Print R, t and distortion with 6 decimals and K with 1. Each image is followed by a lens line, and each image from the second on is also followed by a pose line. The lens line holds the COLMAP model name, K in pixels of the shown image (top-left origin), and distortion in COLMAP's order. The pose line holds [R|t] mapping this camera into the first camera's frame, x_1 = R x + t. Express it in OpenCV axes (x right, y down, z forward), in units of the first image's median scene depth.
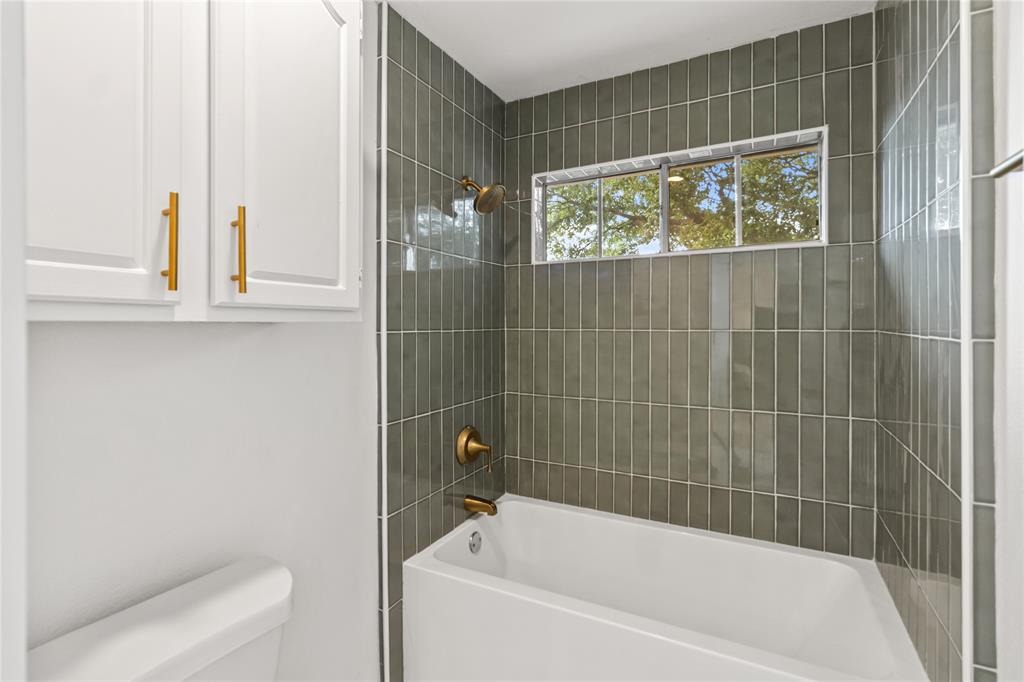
lens RADIAL K [[483.8, 0, 512.9], [0, 483.8, 334.5], [0, 0, 1]] dist [-0.000069, 0.001224]
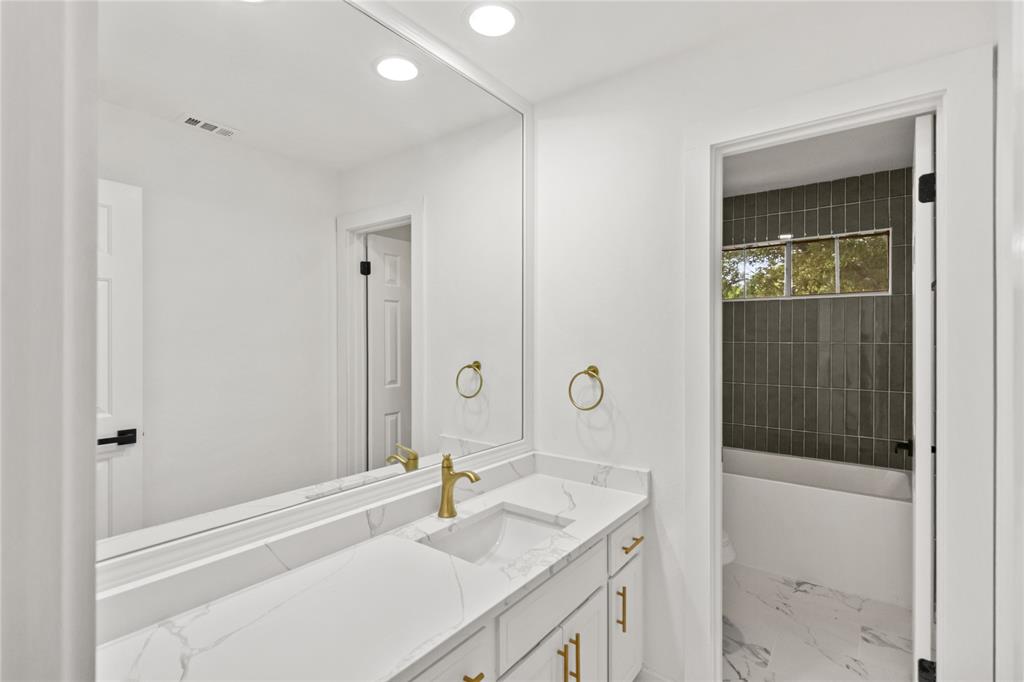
lens RADIAL K [[483.8, 0, 510.5], [0, 483.8, 344.5], [0, 0, 1]] dist [-0.000069, 0.001224]
pose [[0.986452, 0.001183, -0.164046, -0.398018], [-0.000486, 0.999991, 0.004288, -0.009959], [0.164049, -0.004151, 0.986443, -0.894907]]
